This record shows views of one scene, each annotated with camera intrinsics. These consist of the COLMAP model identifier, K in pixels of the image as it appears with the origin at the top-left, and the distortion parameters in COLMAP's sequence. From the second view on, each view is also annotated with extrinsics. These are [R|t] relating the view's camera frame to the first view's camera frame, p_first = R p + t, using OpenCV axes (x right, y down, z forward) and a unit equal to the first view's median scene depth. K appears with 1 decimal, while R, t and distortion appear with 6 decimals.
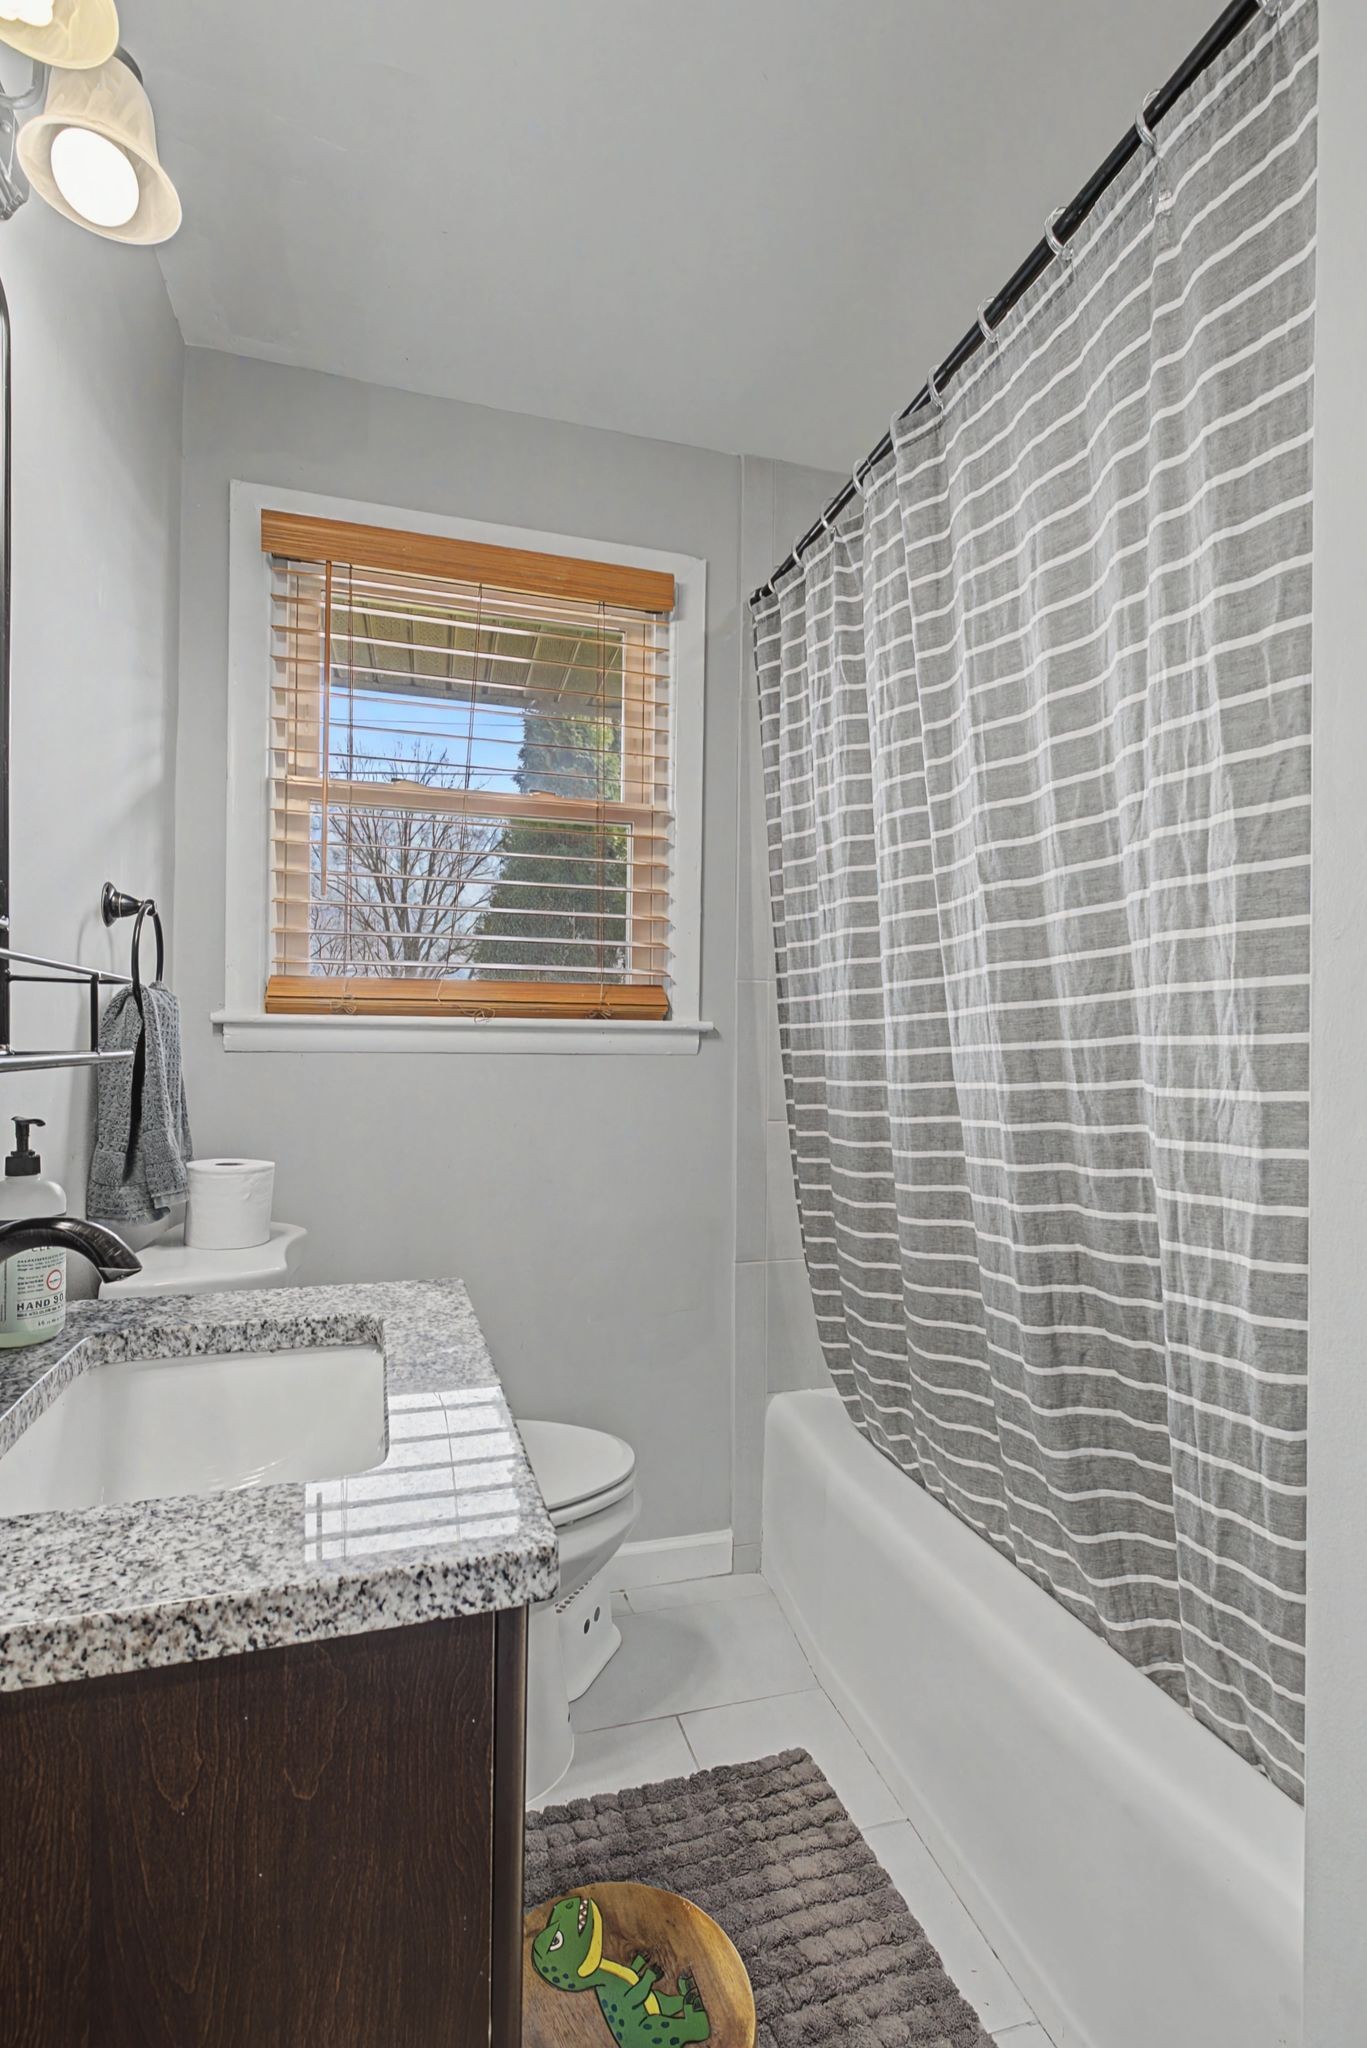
lens RADIAL K [[984.2, 0, 686.5], [0, 984.2, 1052.9], [0, 0, 1]] dist [-0.000196, 0.000860]
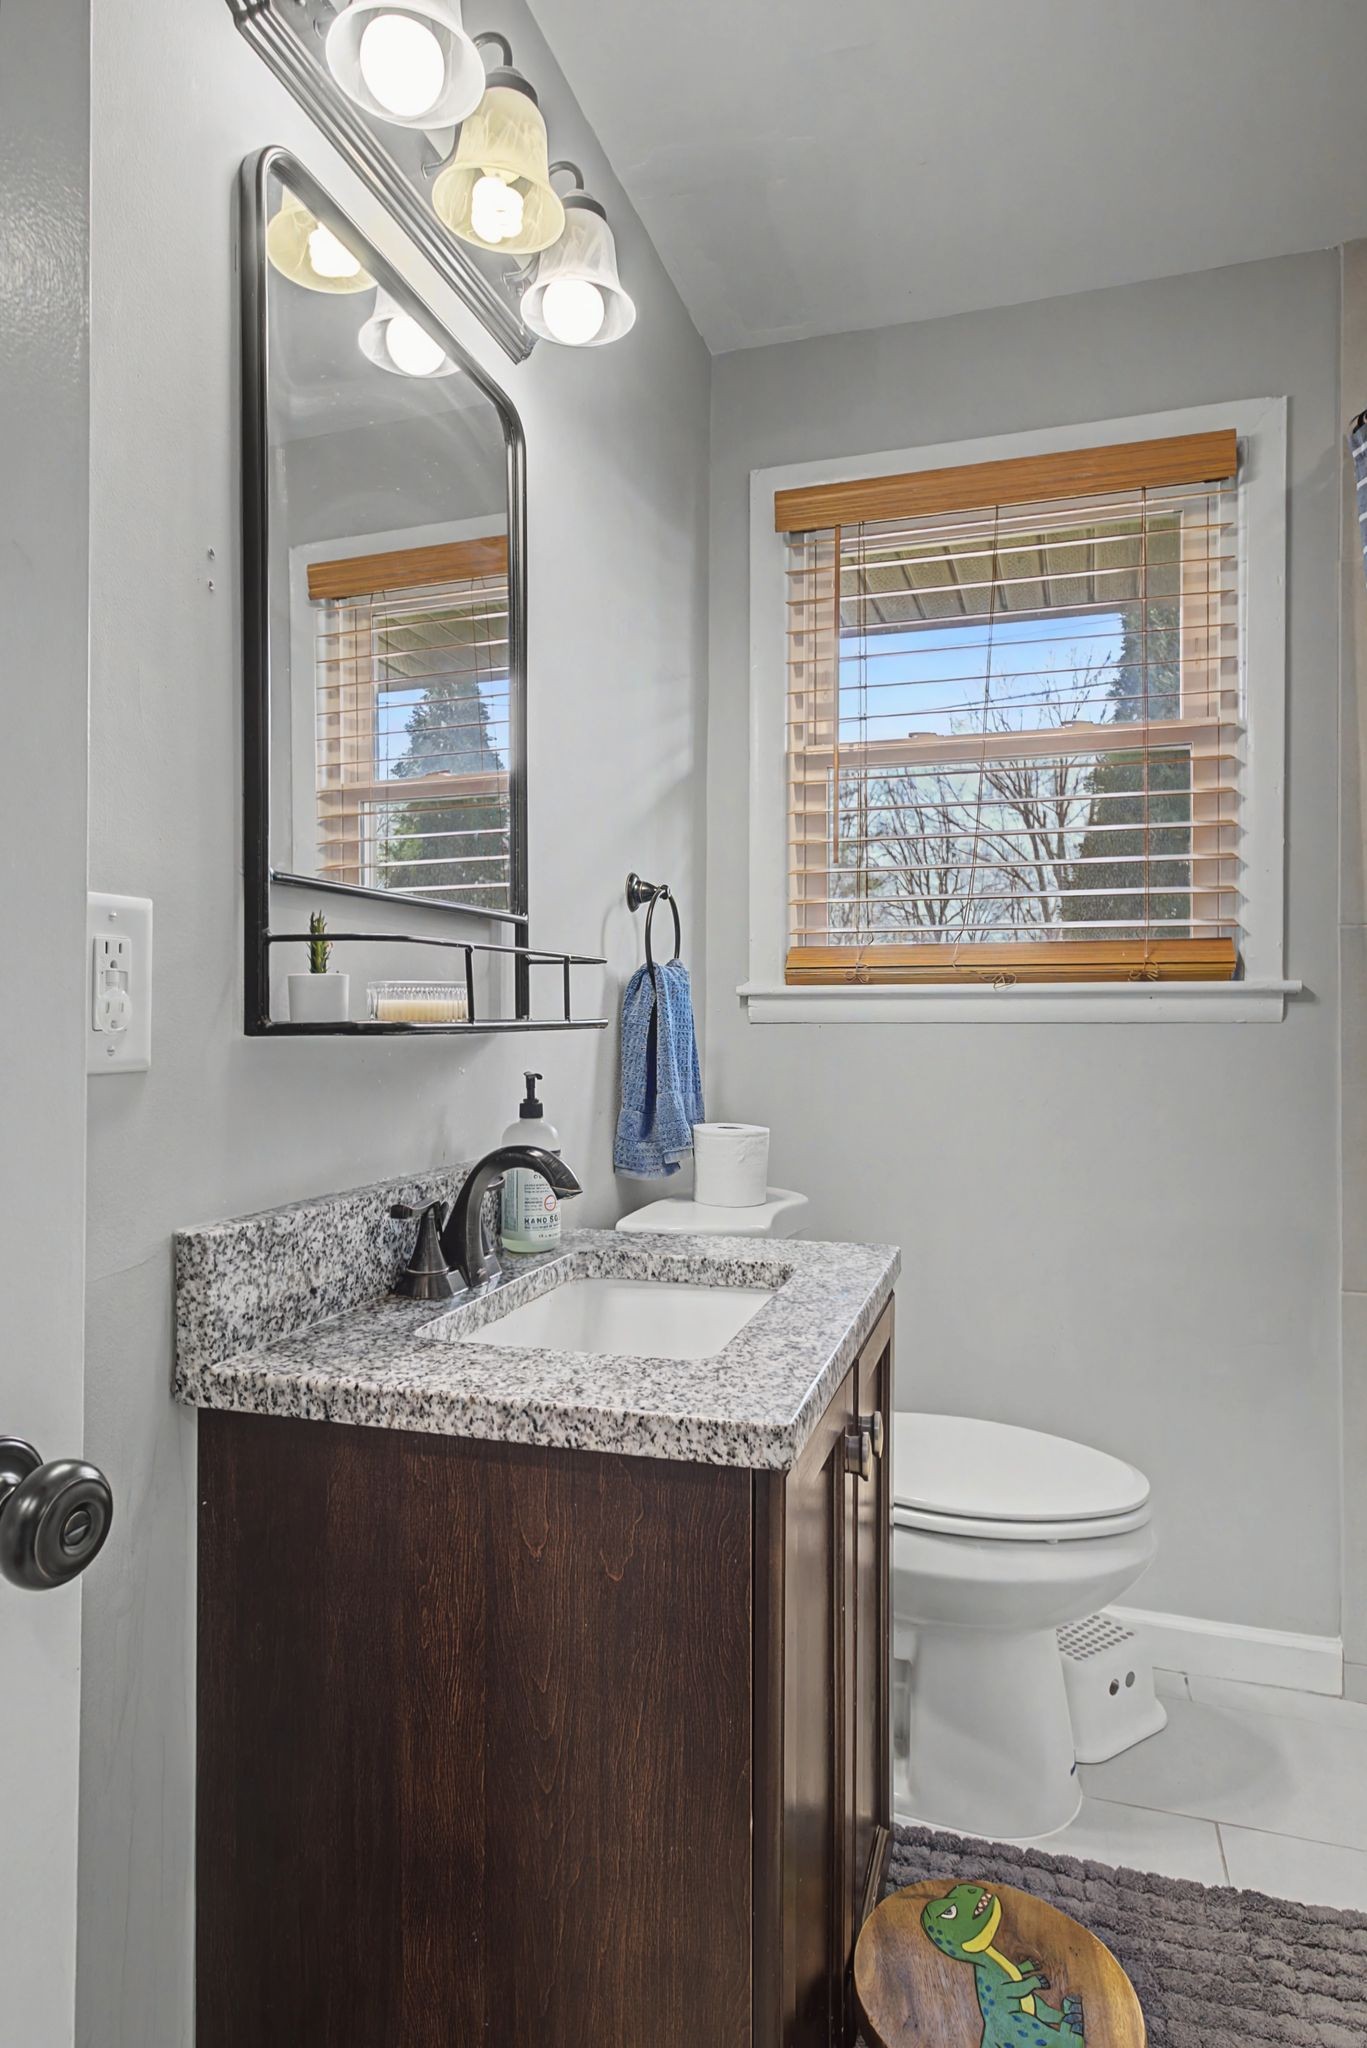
lens RADIAL K [[1226.9, 0, 683.5], [0, 1226.9, 1024.0], [0, 0, 1]] dist [-0.000442, 0.002936]
pose [[0.822279, -0.007554, -0.569034, 0.347214], [0.004674, 0.999968, -0.006520, 0.012977], [0.569065, 0.002702, 0.822288, -0.166963]]
